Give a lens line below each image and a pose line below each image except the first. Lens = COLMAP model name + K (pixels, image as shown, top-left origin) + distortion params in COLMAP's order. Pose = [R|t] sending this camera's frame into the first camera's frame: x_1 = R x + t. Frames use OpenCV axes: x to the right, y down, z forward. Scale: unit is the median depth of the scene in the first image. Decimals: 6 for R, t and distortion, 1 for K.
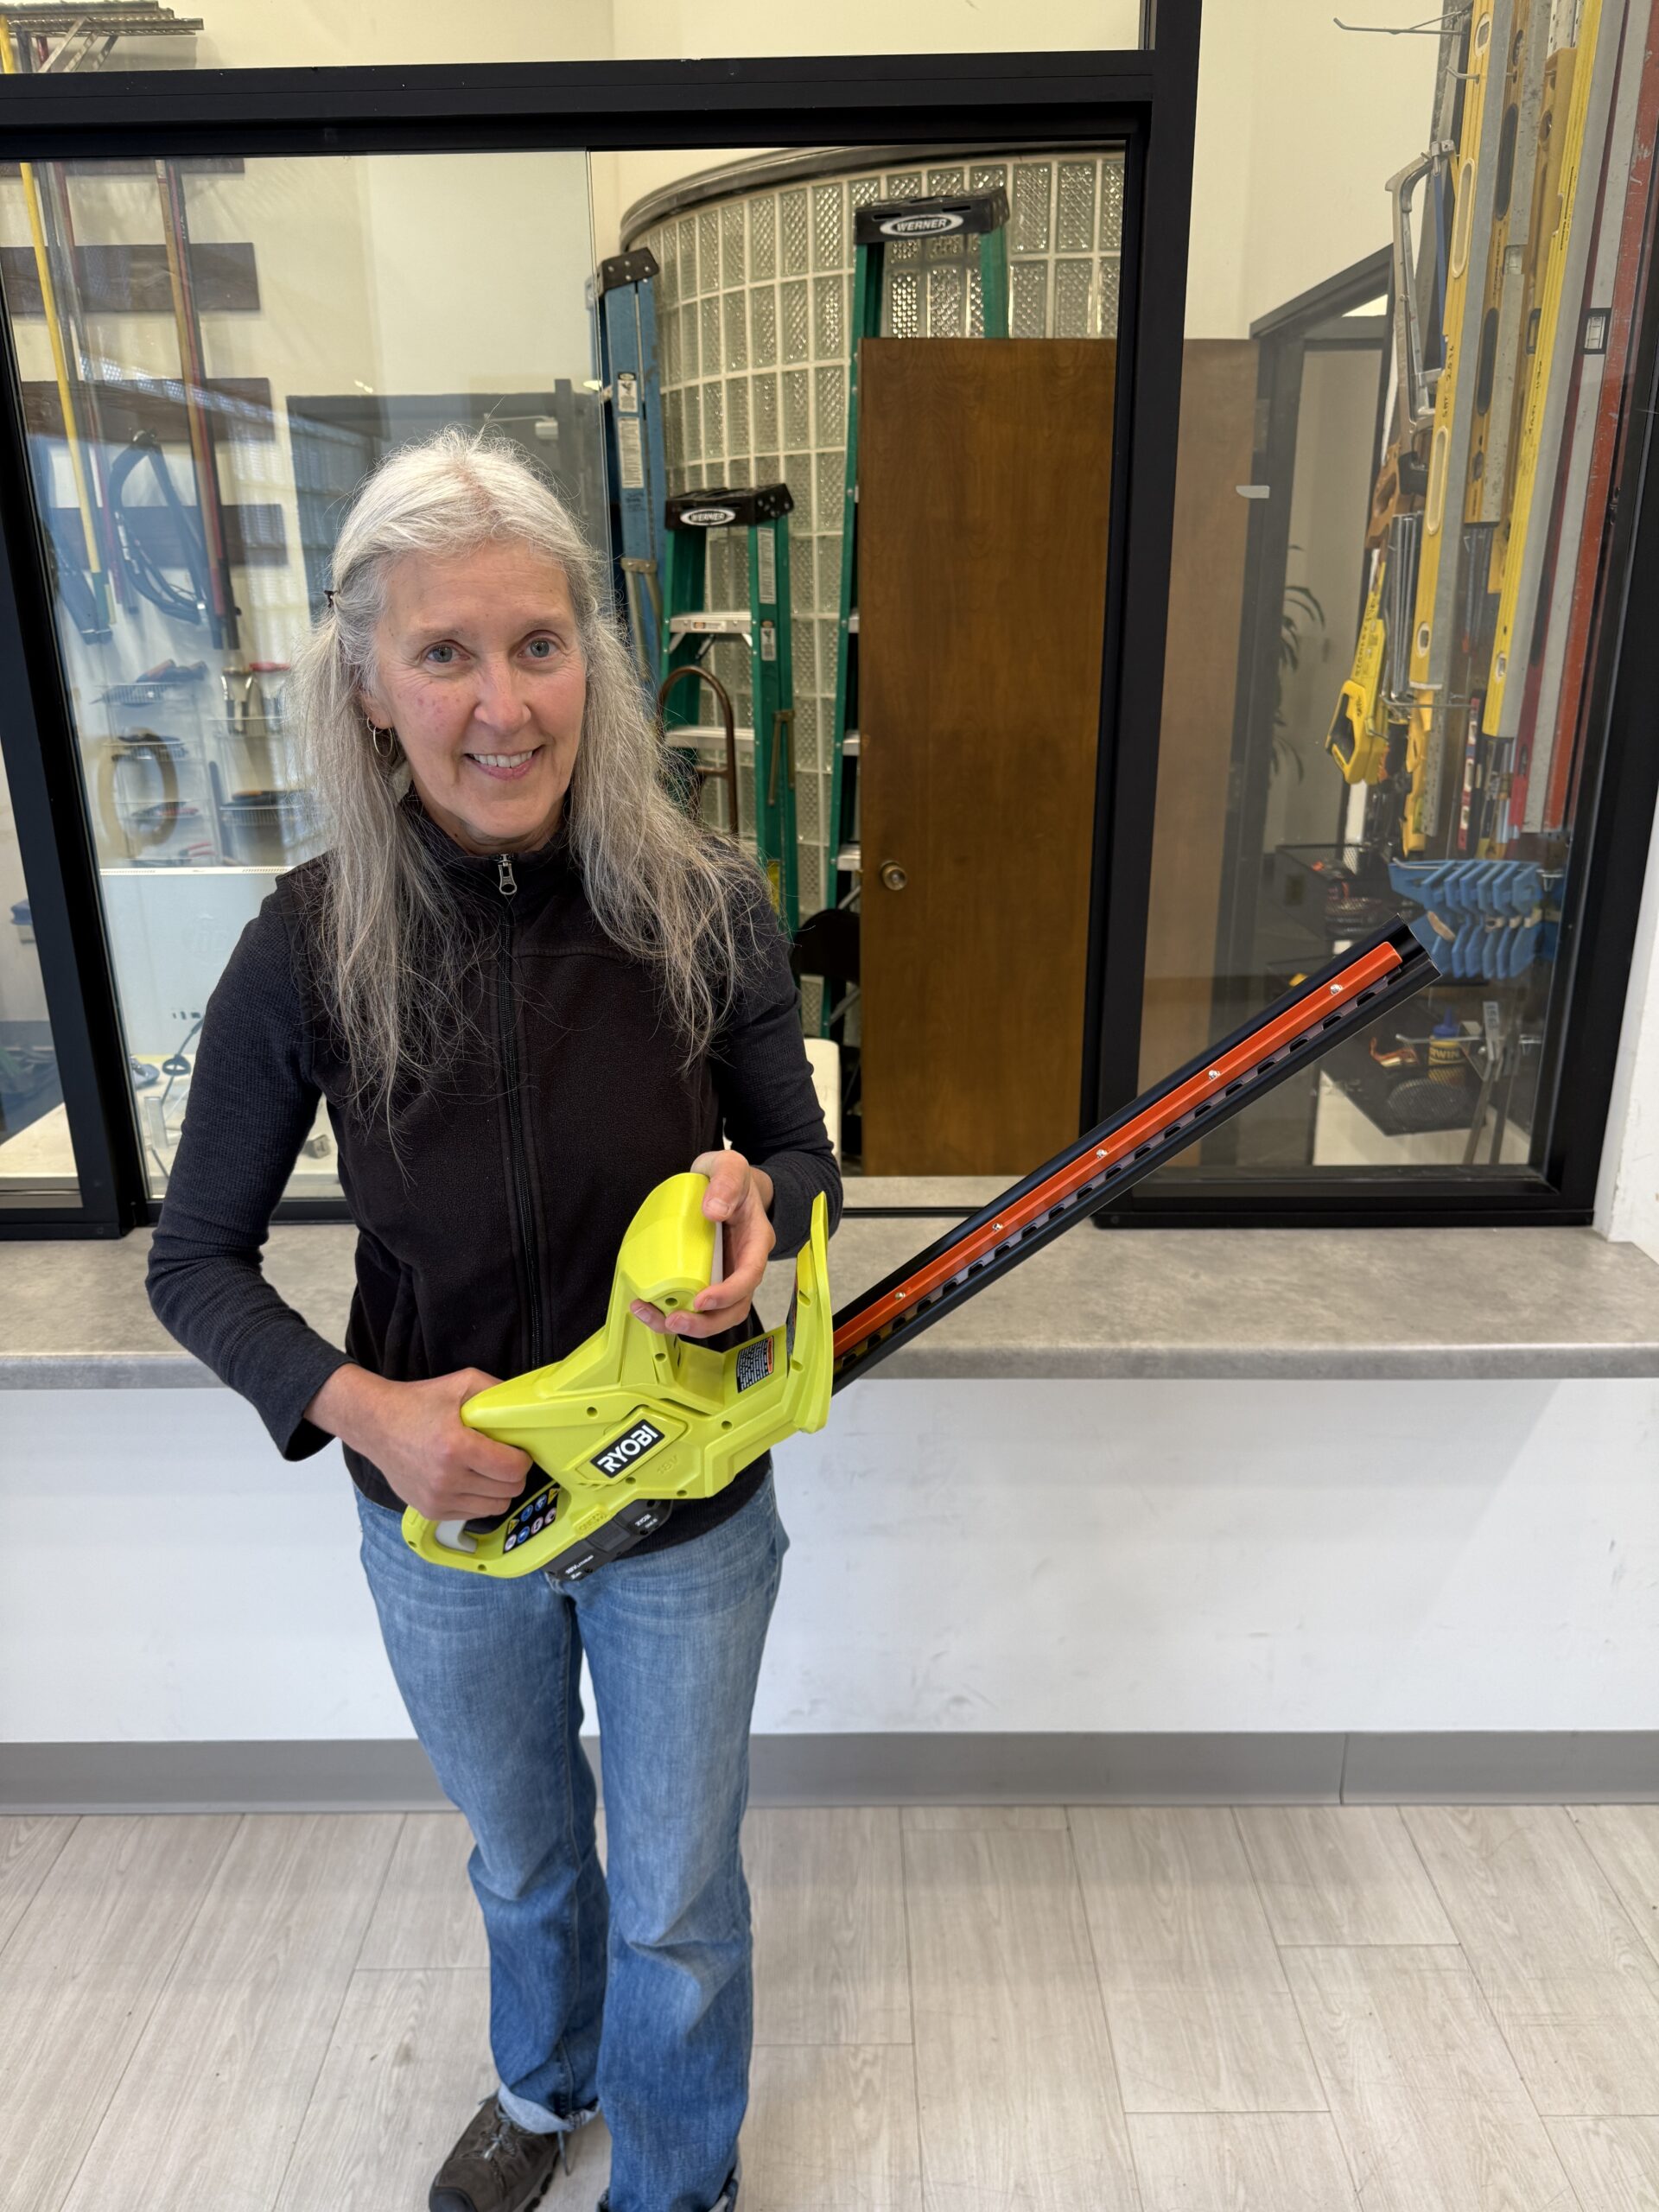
lens RADIAL K [[1538.6, 0, 779.0], [0, 1538.6, 1089.4], [0, 0, 1]] dist [0.007335, -0.001711]
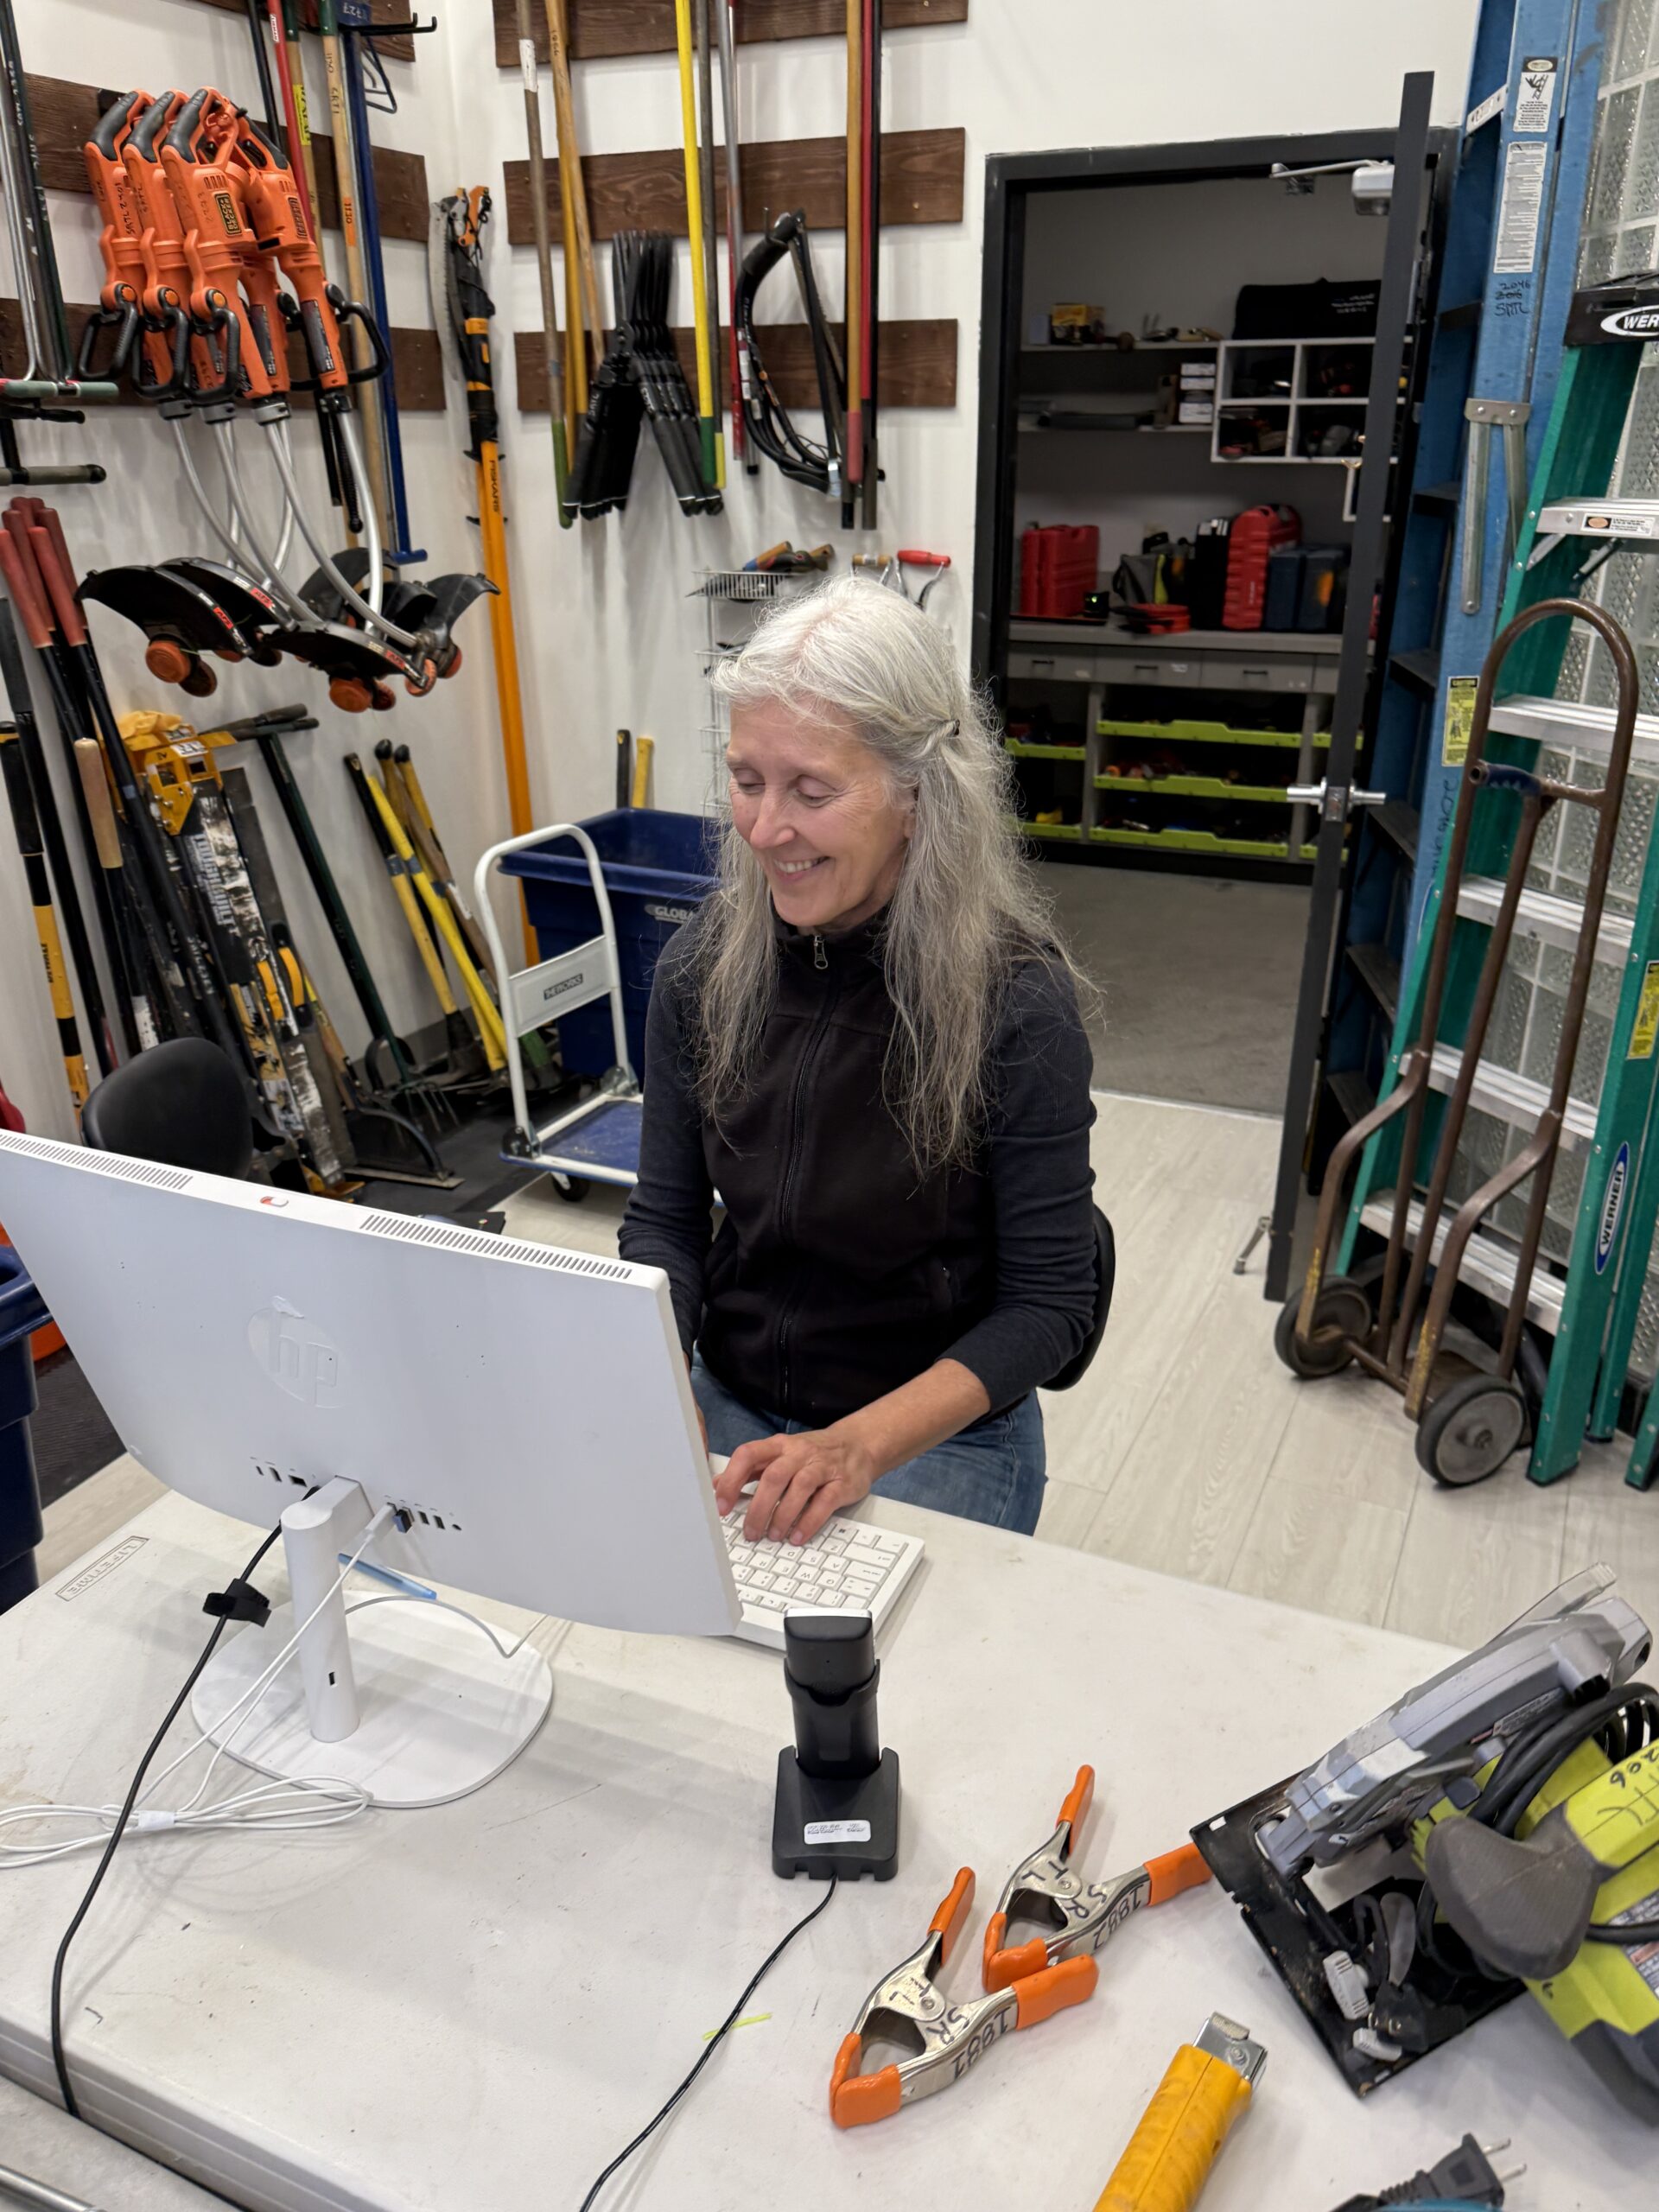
lens RADIAL K [[1590.0, 0, 848.2], [0, 1590.0, 1126.0], [0, 0, 1]] dist [0.027011, -0.039890]
pose [[0.918022, 0.172438, -0.357072, -0.048255], [-0.141687, 0.983694, 0.110772, -0.095814], [0.370351, -0.051099, 0.927485, 0.300127]]
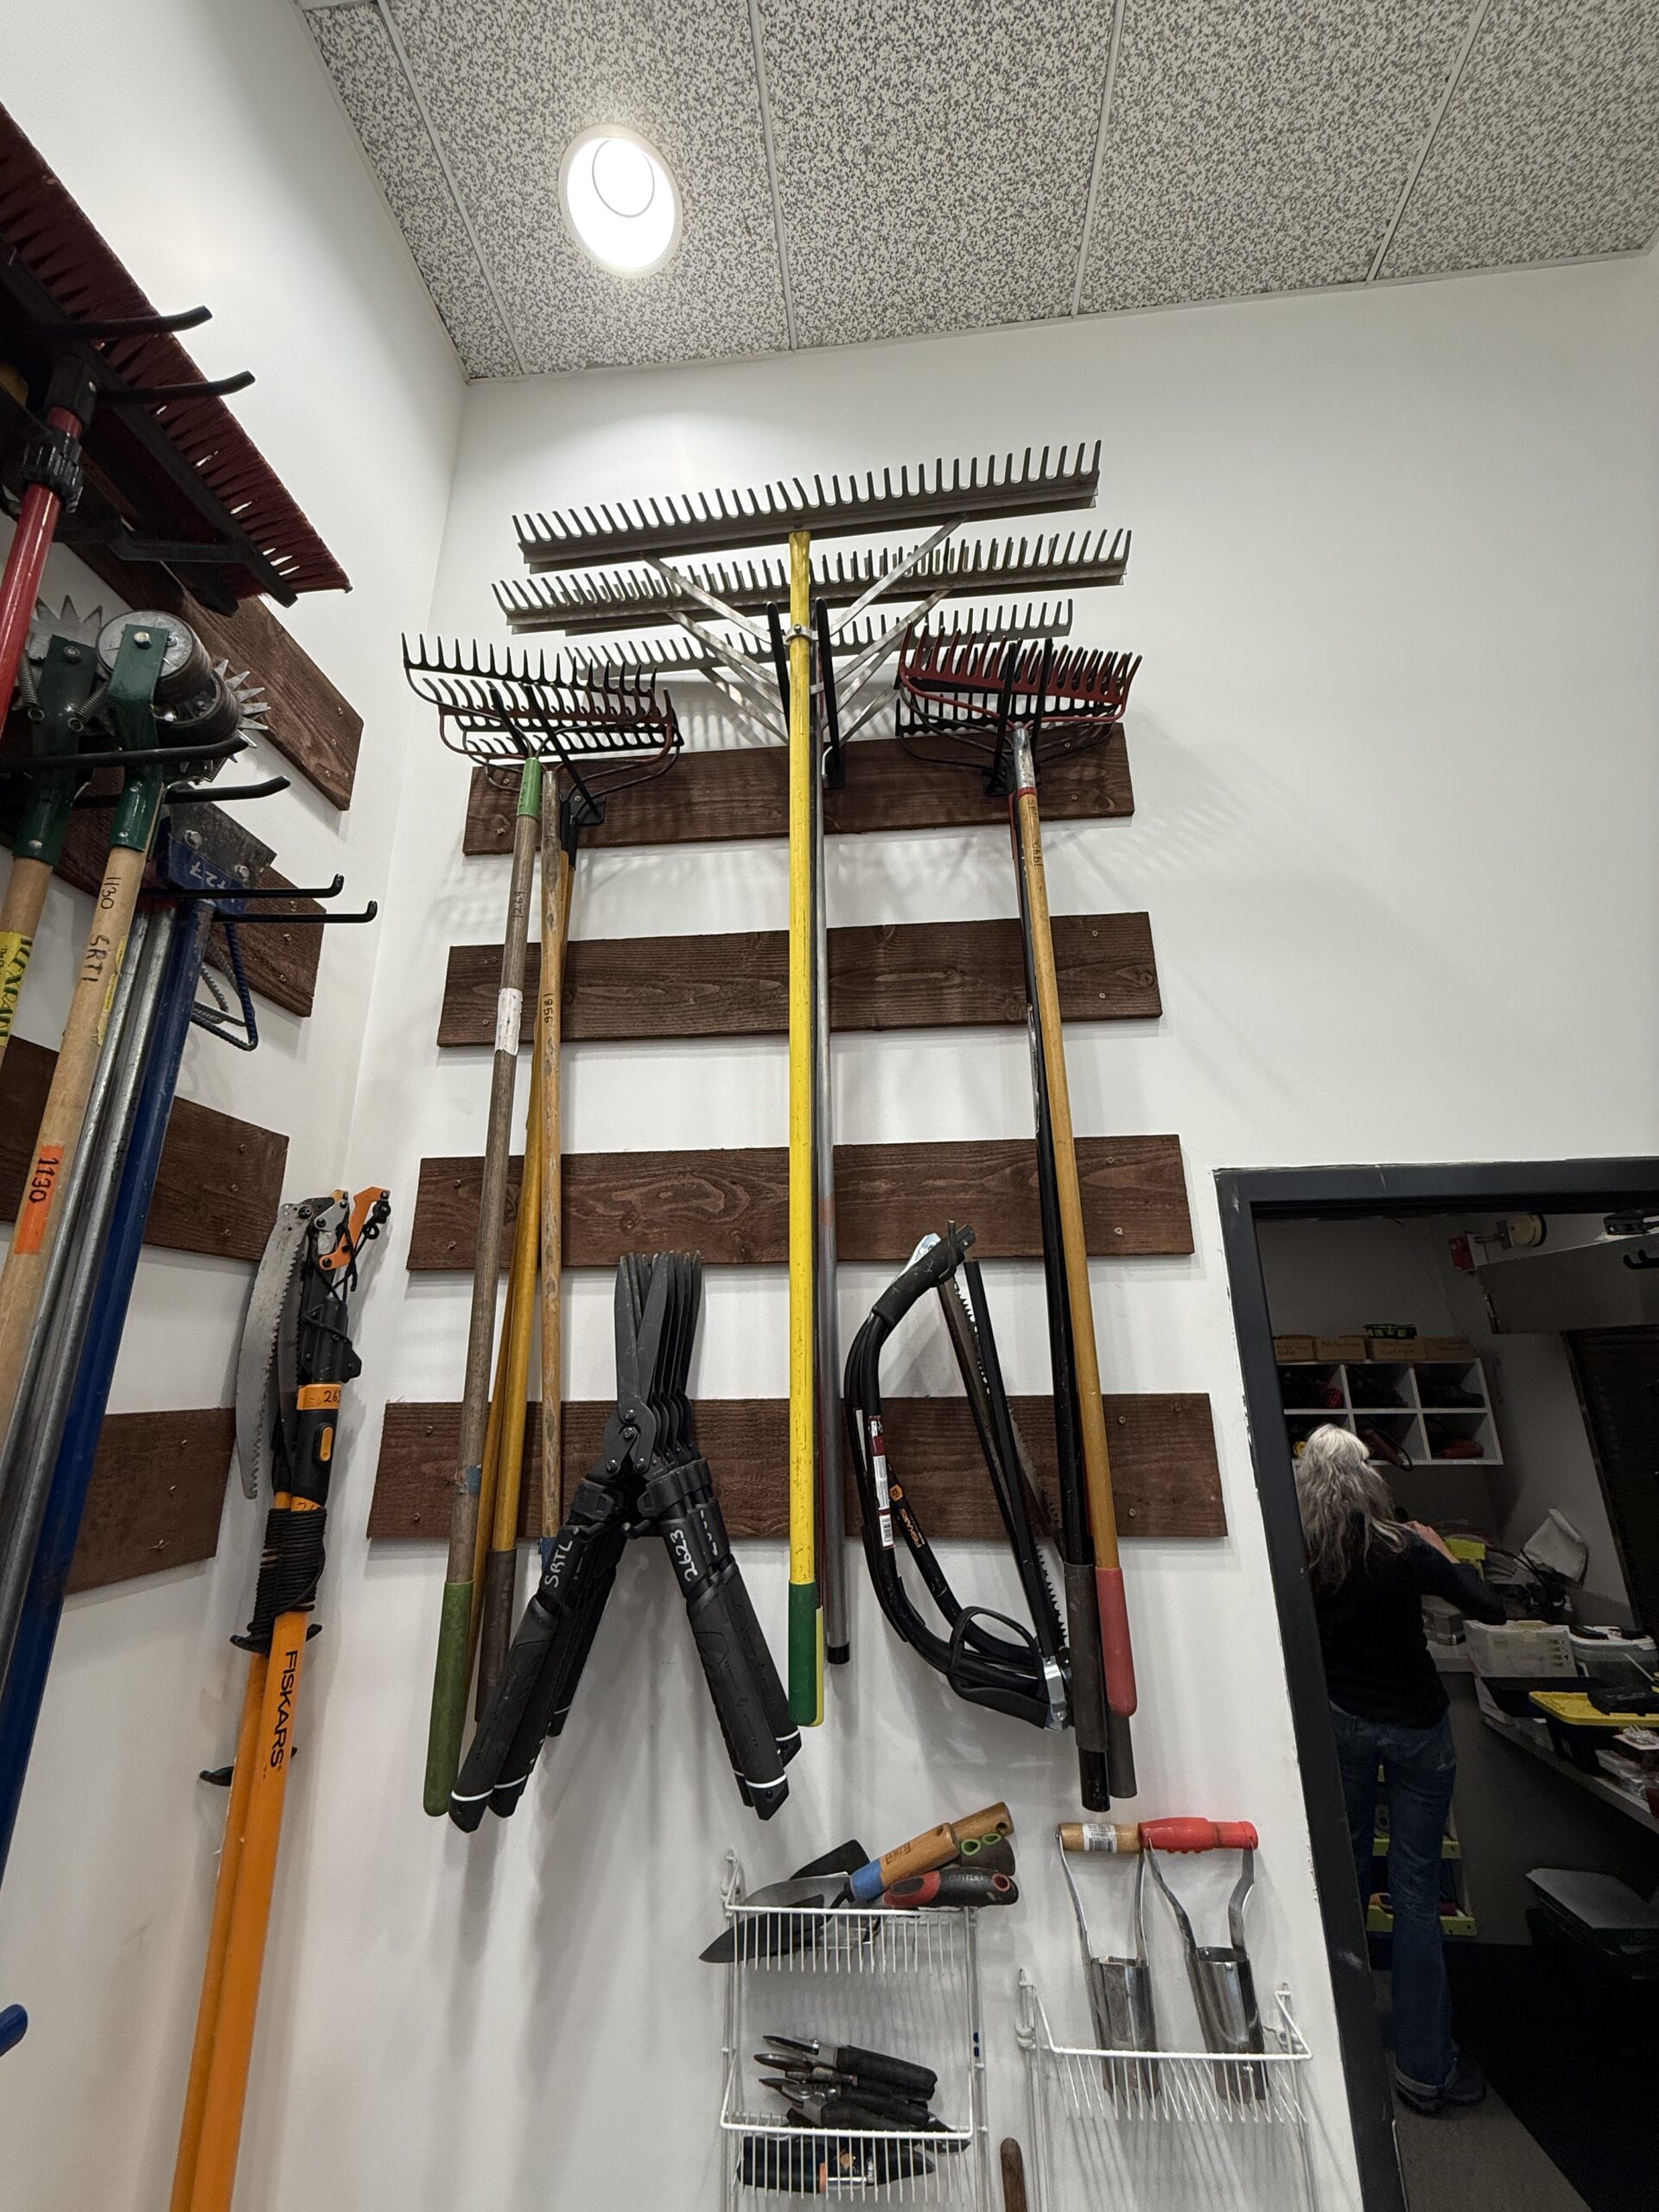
lens RADIAL K [[866.4, 0, 811.7], [0, 866.4, 1104.0], [0, 0, 1]] dist [0.000596, -0.000446]
pose [[0.996581, -0.019963, -0.080179, -0.428593], [-0.031101, 0.808378, -0.587841, -0.310669], [0.076550, 0.588325, 0.804993, 0.776958]]
